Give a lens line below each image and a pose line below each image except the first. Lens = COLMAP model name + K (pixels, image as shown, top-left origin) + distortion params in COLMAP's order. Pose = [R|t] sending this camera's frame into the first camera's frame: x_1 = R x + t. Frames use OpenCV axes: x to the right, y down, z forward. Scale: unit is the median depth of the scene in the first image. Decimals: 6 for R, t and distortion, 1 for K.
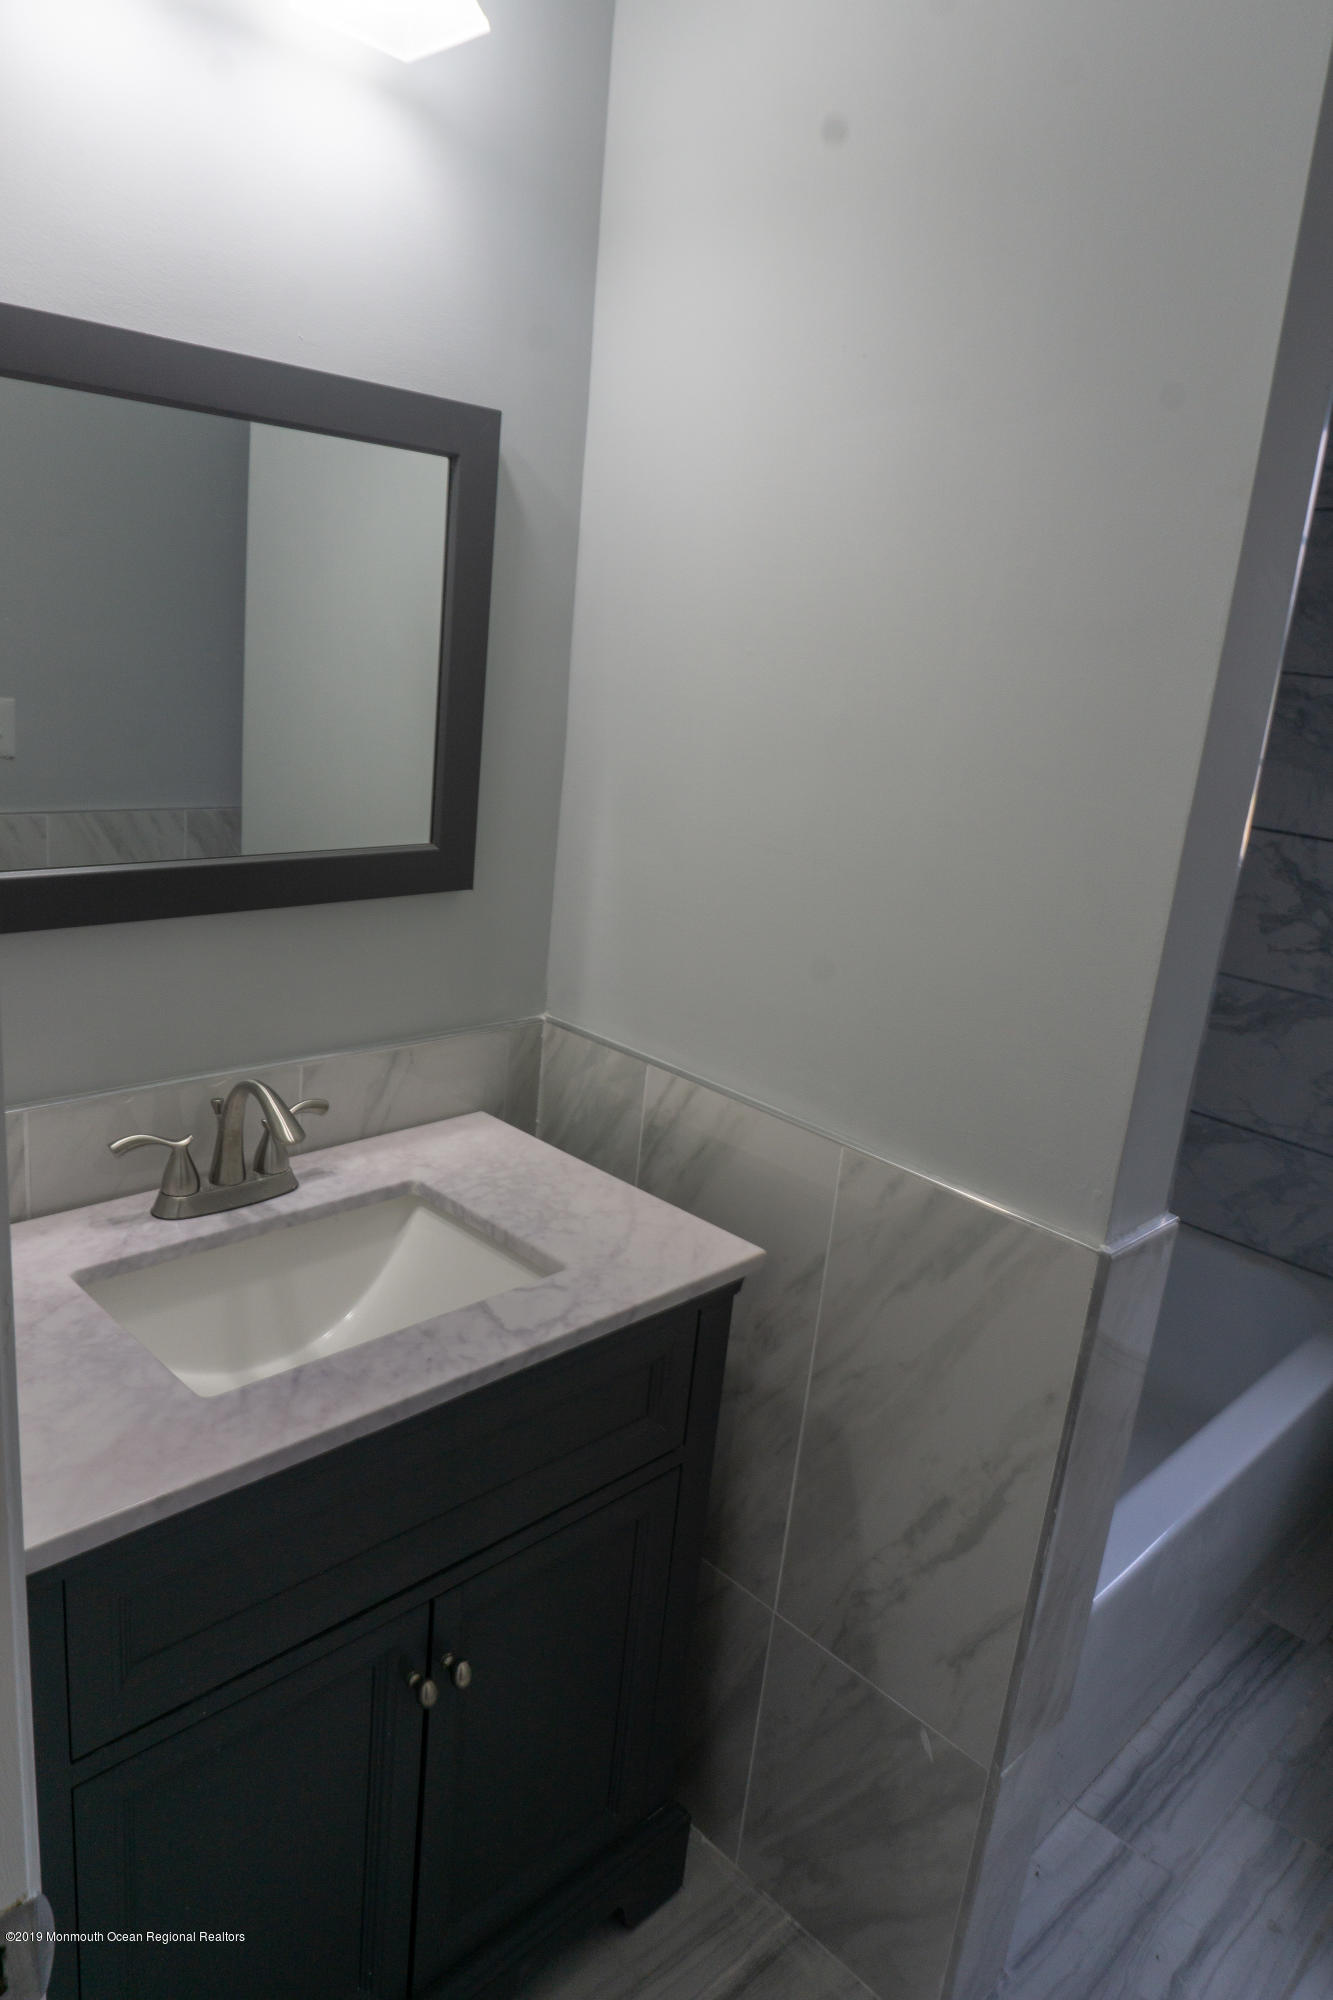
lens RADIAL K [[1333.7, 0, 668.6], [0, 1333.7, 1002.6], [0, 0, 1]] dist [-0.022740, 0.002556]
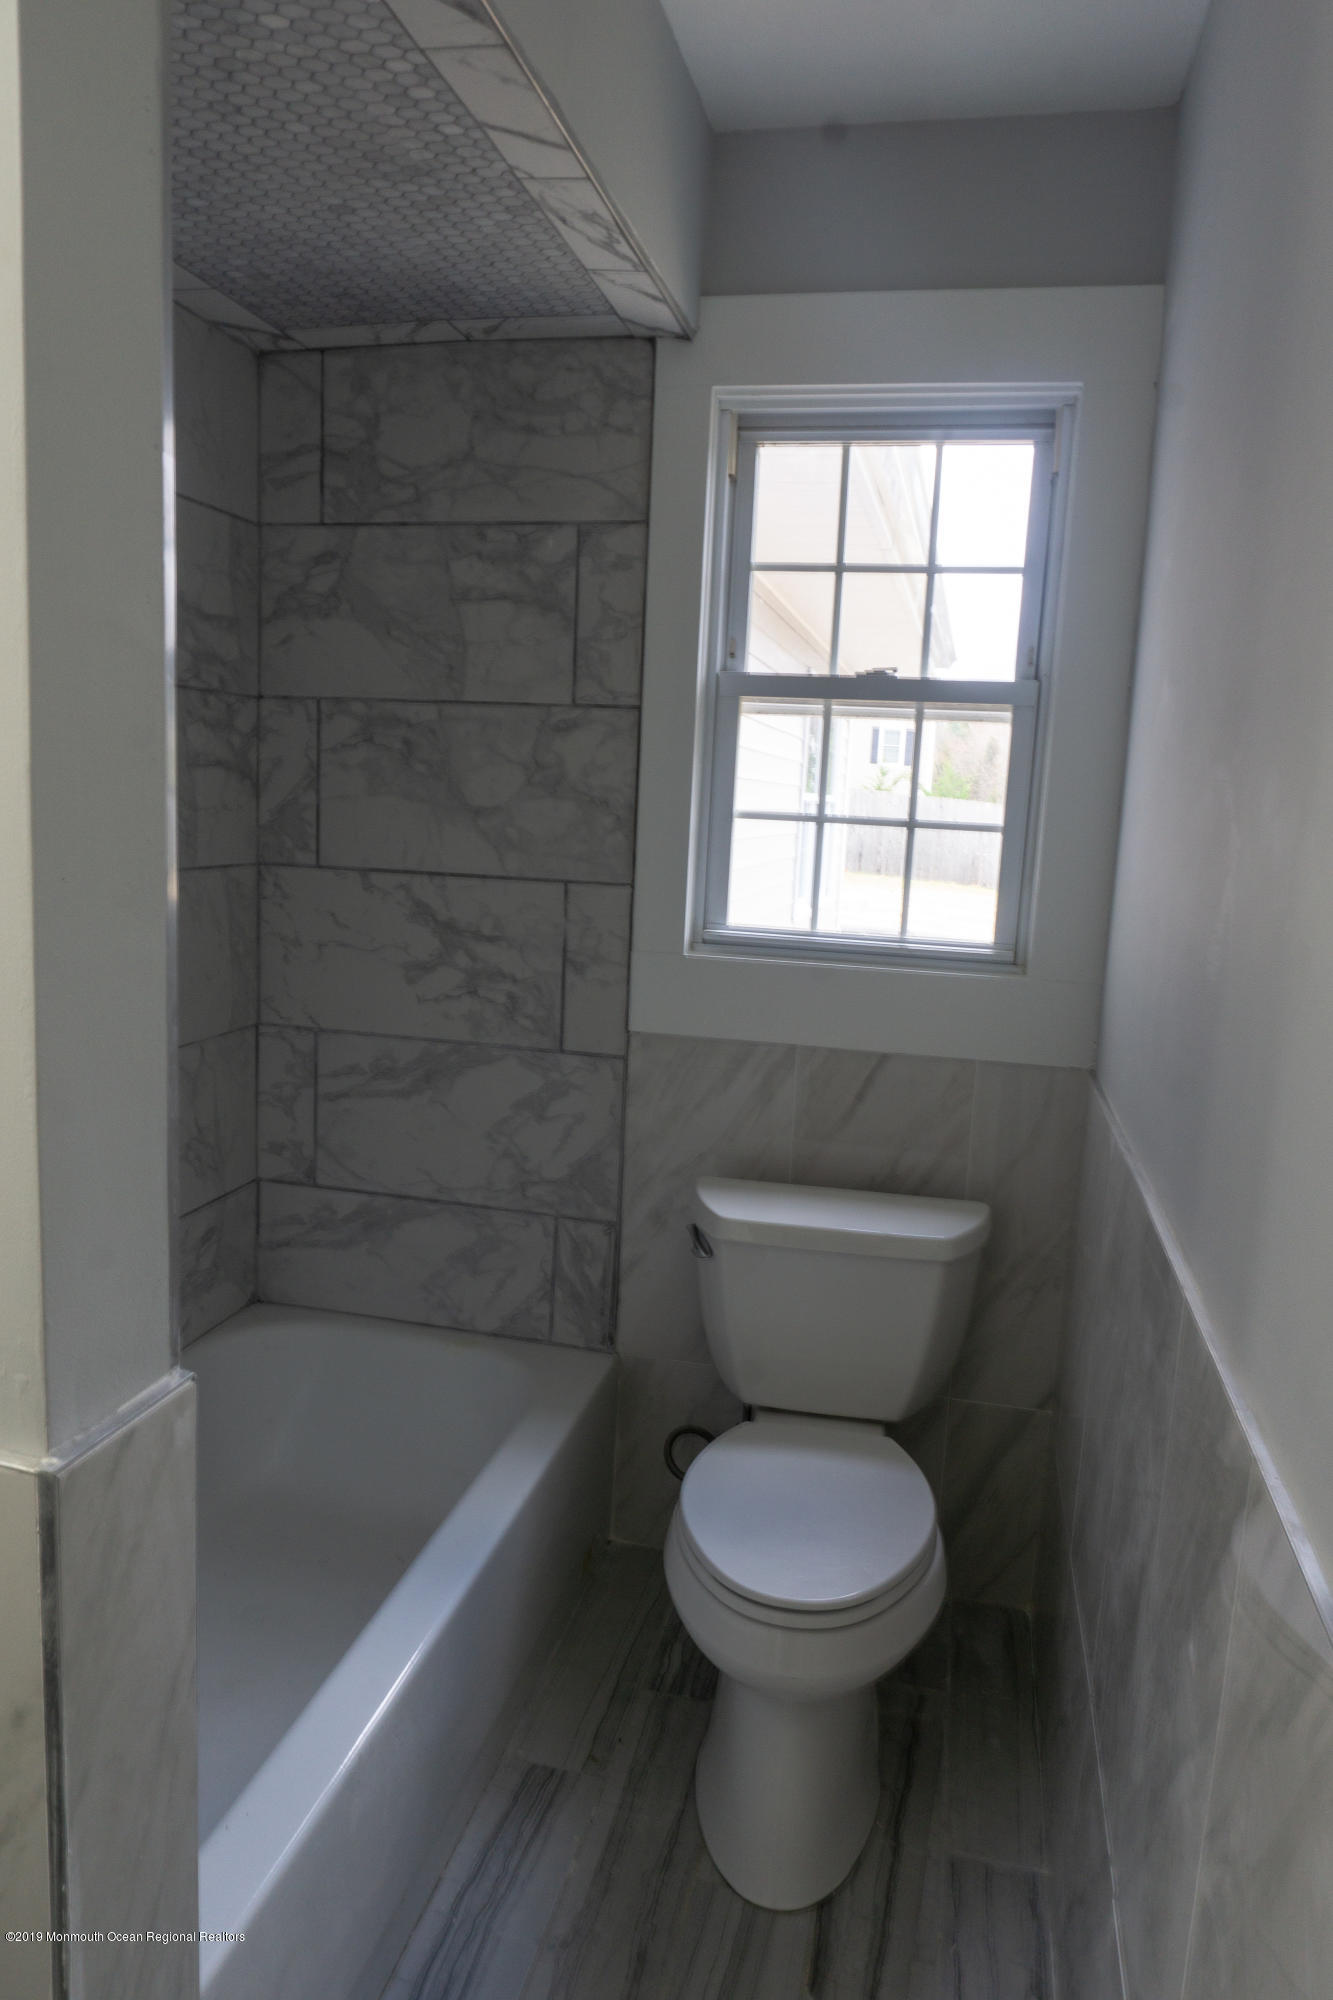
lens RADIAL K [[1333.7, 0, 668.6], [0, 1333.7, 1002.6], [0, 0, 1]] dist [-0.022740, 0.002556]
pose [[0.847926, -0.131427, 0.513564, 0.131200], [0.170637, 0.984887, -0.029688, 0.017907], [-0.501900, 0.112807, 0.857538, 0.133727]]
